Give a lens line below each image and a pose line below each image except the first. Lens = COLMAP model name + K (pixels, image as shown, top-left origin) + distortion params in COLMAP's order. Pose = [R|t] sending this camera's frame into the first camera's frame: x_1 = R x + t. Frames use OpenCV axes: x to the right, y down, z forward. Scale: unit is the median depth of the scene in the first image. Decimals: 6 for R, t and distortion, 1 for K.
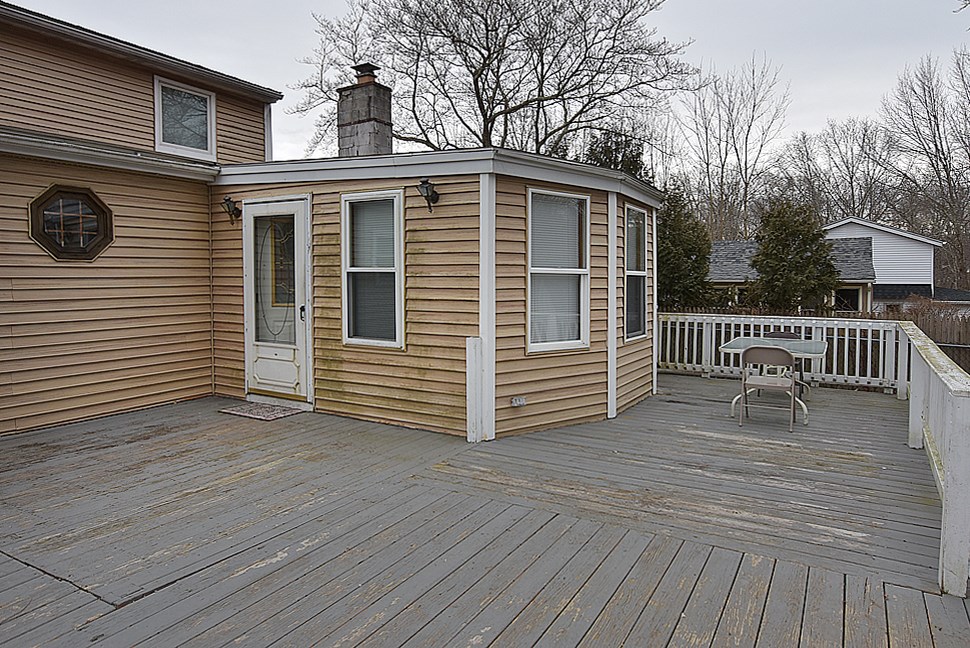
lens RADIAL K [[617.9, 0, 486.0], [0, 617.9, 317.9], [0, 0, 1]] dist [-0.018617, 0.002626]
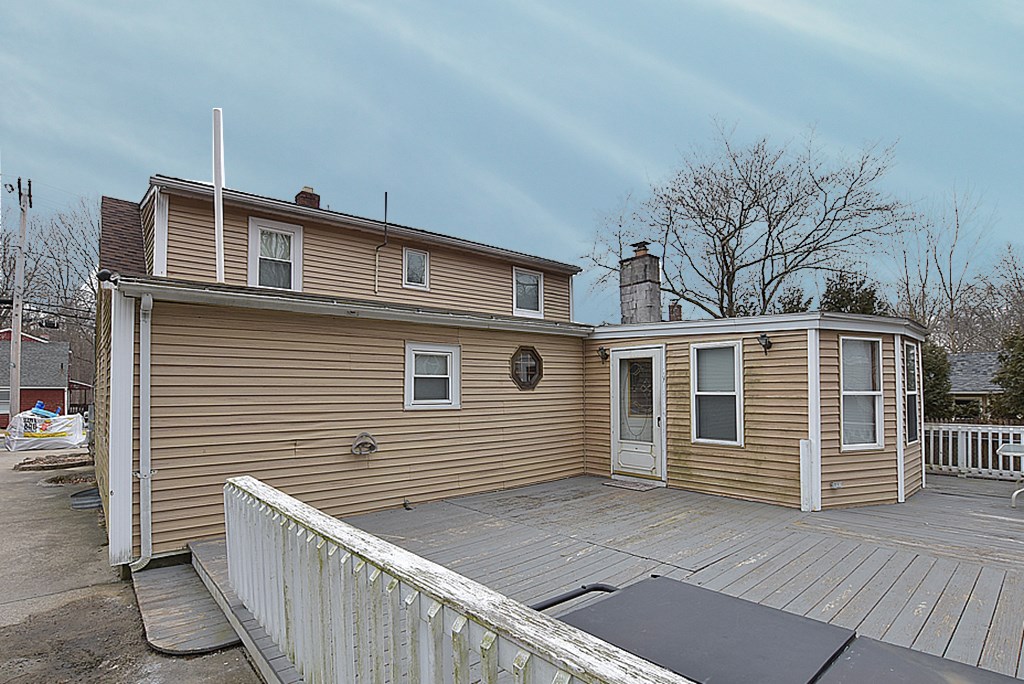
lens RADIAL K [[493.5, 0, 511.4], [0, 493.5, 394.4], [0, 0, 1]] dist [-0.022569, 0.001502]
pose [[0.944833, -0.008875, -0.327432, -0.243446], [-0.010552, 0.998289, -0.057506, -0.001098], [0.327382, 0.057788, 0.943123, -0.273276]]
